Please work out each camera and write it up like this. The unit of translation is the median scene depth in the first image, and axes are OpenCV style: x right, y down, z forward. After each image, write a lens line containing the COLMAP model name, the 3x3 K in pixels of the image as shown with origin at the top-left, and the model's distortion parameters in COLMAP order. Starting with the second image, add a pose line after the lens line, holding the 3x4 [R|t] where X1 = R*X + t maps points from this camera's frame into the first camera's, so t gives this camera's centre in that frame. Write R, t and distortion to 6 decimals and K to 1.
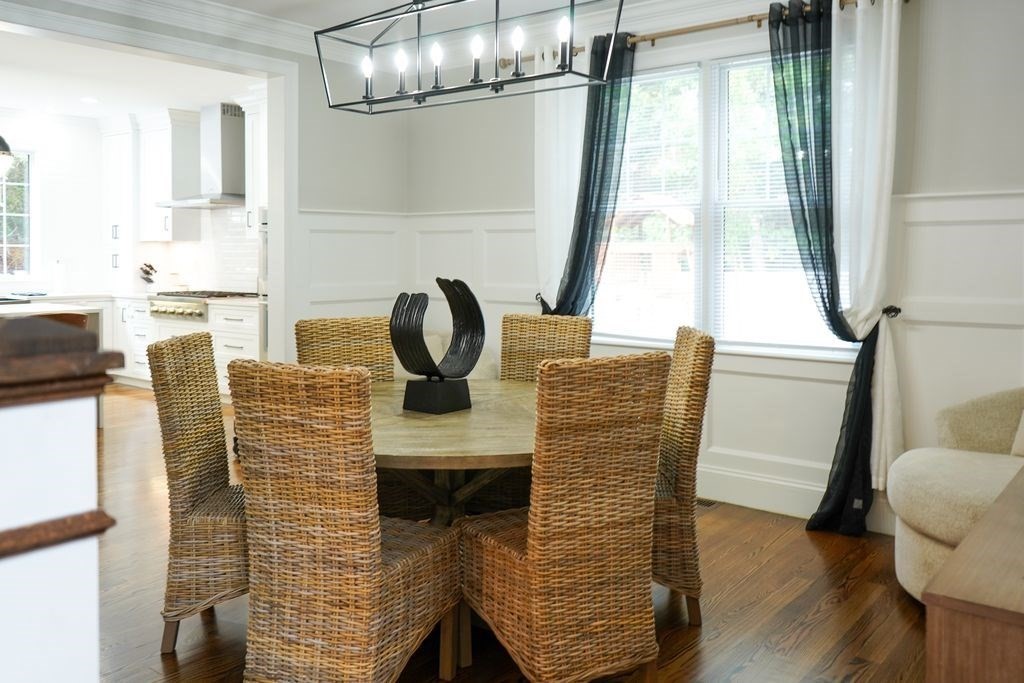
lens RADIAL K [[837.8, 0, 510.1], [0, 837.8, 339.6], [0, 0, 1]] dist [-0.015623, 0.008478]
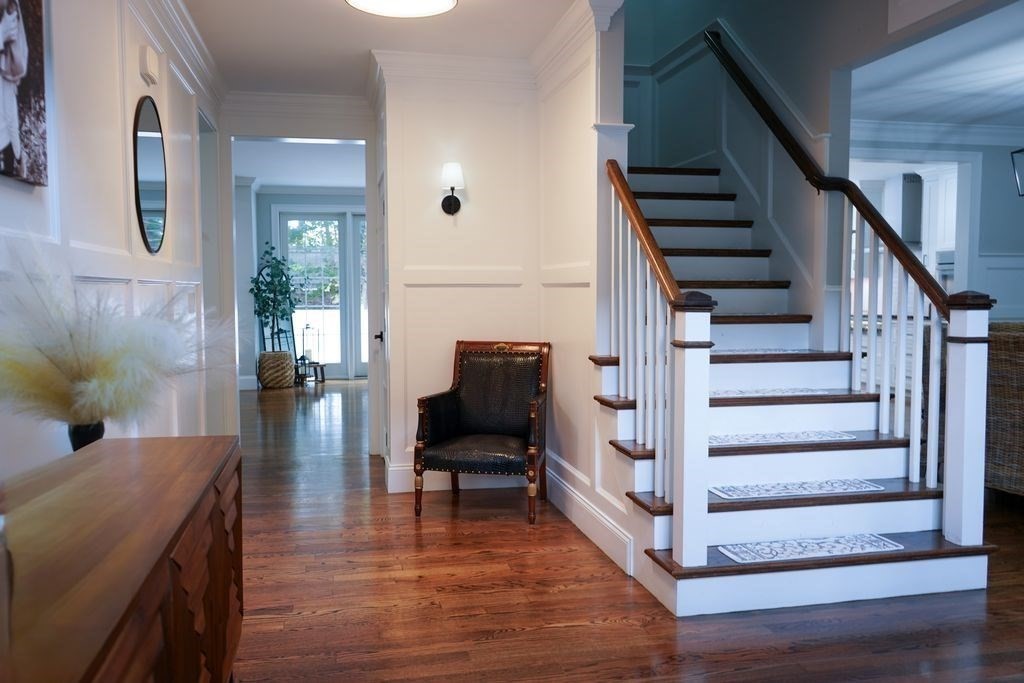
lens RADIAL K [[837.8, 0, 515.0], [0, 837.8, 335.8], [0, 0, 1]] dist [-0.015623, 0.008478]
pose [[0.765813, 0.027098, -0.642492, 0.075716], [-0.060198, 0.997745, -0.029671, 0.094175], [0.640239, 0.061399, 0.765718, -0.747239]]
